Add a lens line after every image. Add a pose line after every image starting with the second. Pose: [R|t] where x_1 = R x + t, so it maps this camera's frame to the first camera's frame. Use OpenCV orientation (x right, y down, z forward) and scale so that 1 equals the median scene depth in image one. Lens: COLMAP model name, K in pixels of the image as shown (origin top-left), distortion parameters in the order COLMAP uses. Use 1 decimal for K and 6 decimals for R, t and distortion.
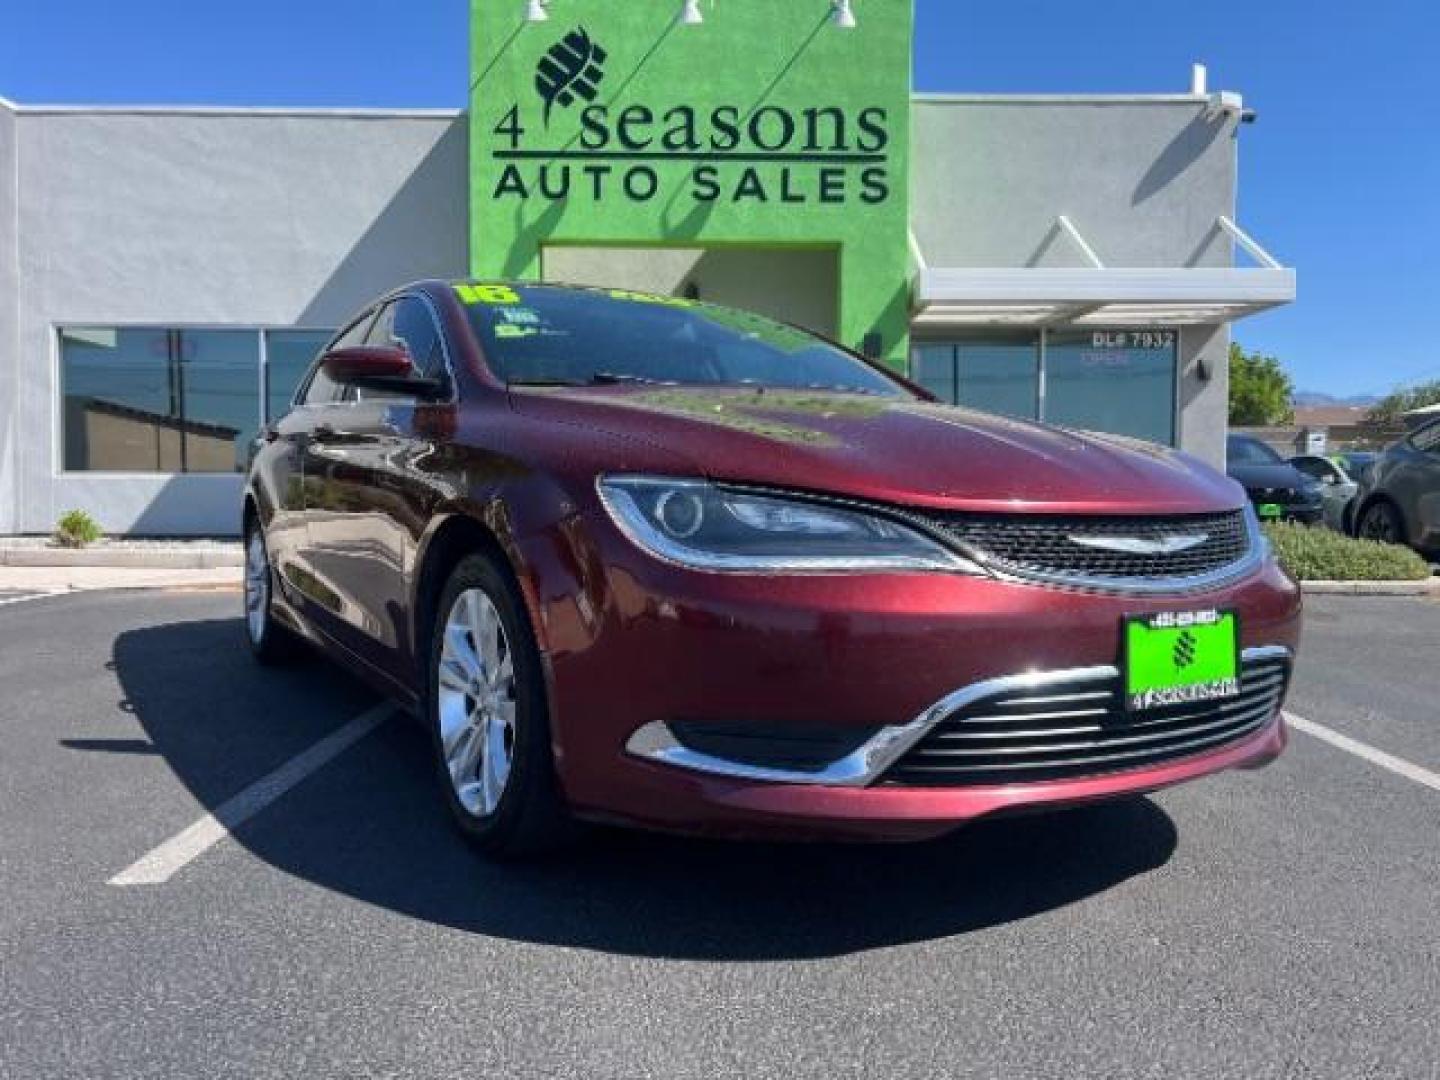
lens RADIAL K [[1081.1, 0, 720.0], [0, 1081.1, 540.0], [0, 0, 1]] dist [0.006038, -0.009083]
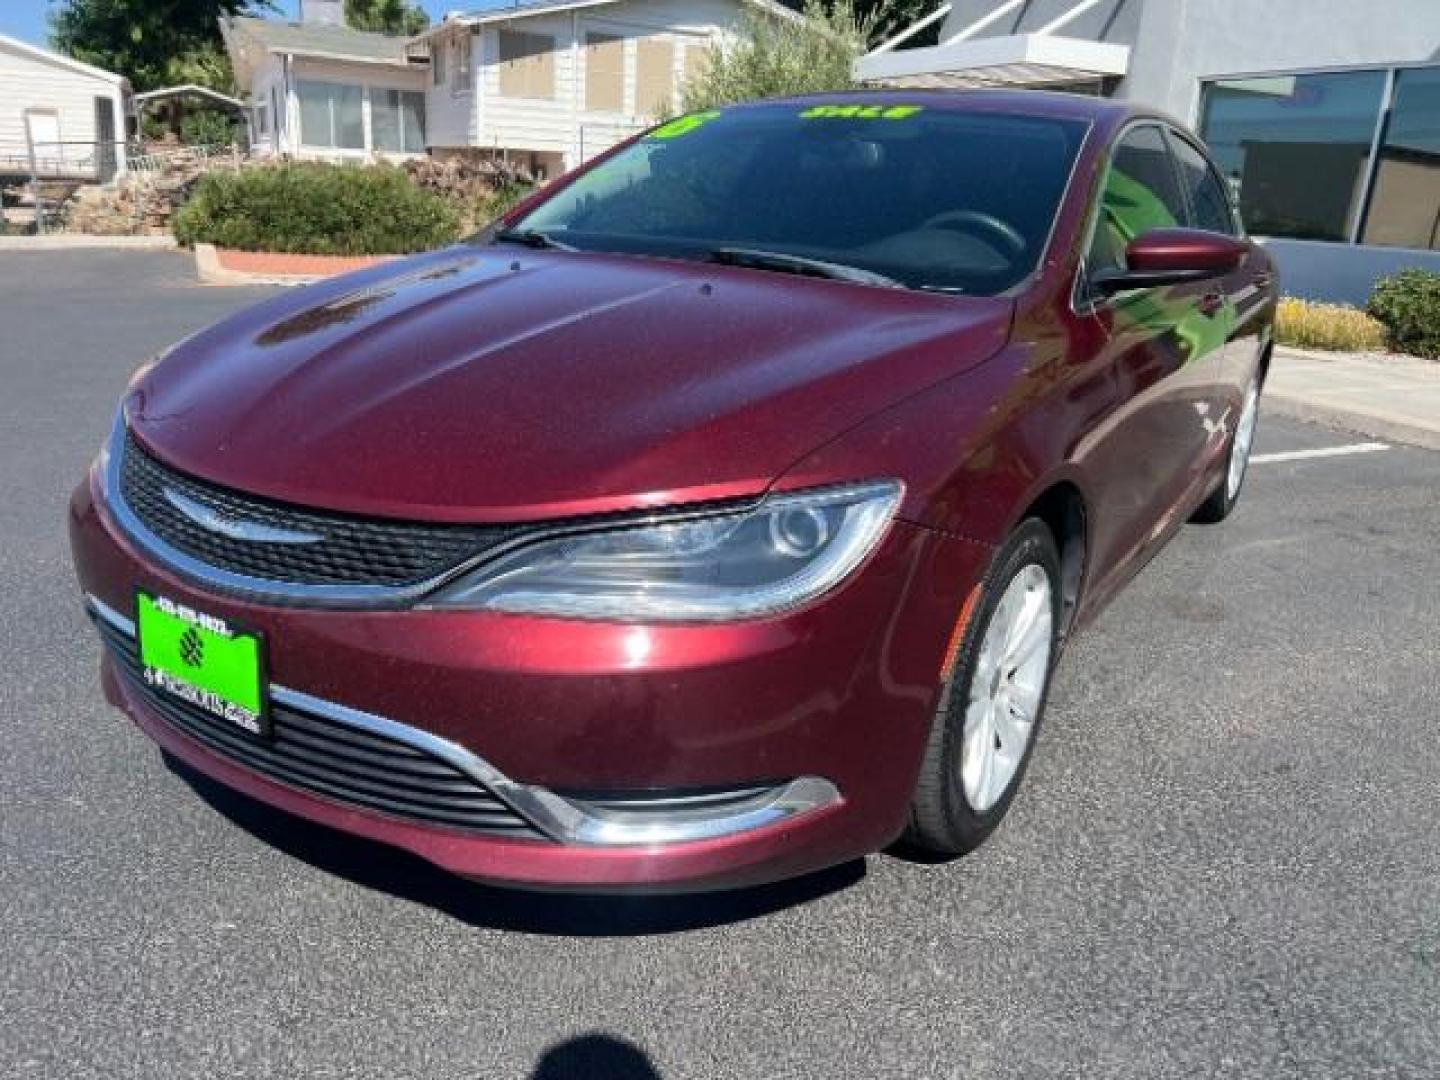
lens RADIAL K [[1081.1, 0, 720.0], [0, 1081.1, 540.0], [0, 0, 1]] dist [0.006038, -0.009083]
pose [[0.432934, 0.290732, -0.853254, 1.010834], [-0.086206, 0.955576, 0.281856, -0.198261], [0.897294, -0.048469, 0.438765, 0.770174]]
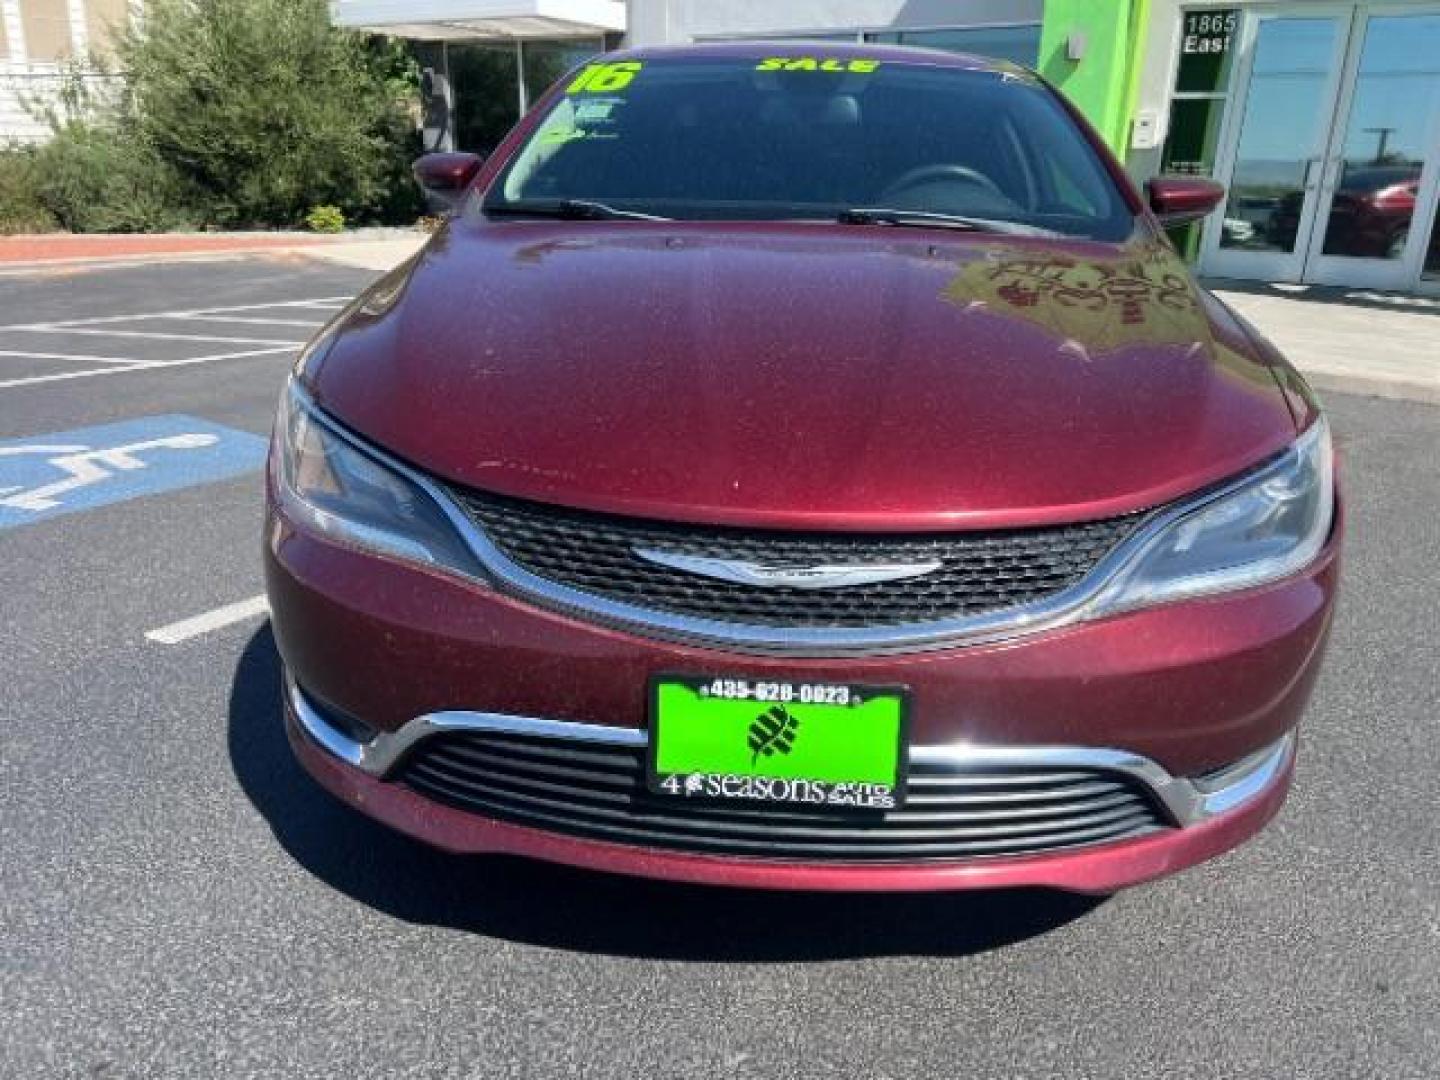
lens RADIAL K [[1113.5, 0, 655.2], [0, 1113.5, 541.9], [0, 0, 1]] dist [0.002542, 0.000261]
pose [[0.808856, 0.197370, -0.553893, 0.567967], [-0.042016, 0.958976, 0.280356, -0.163890], [0.586504, -0.203495, 0.783966, 0.321858]]
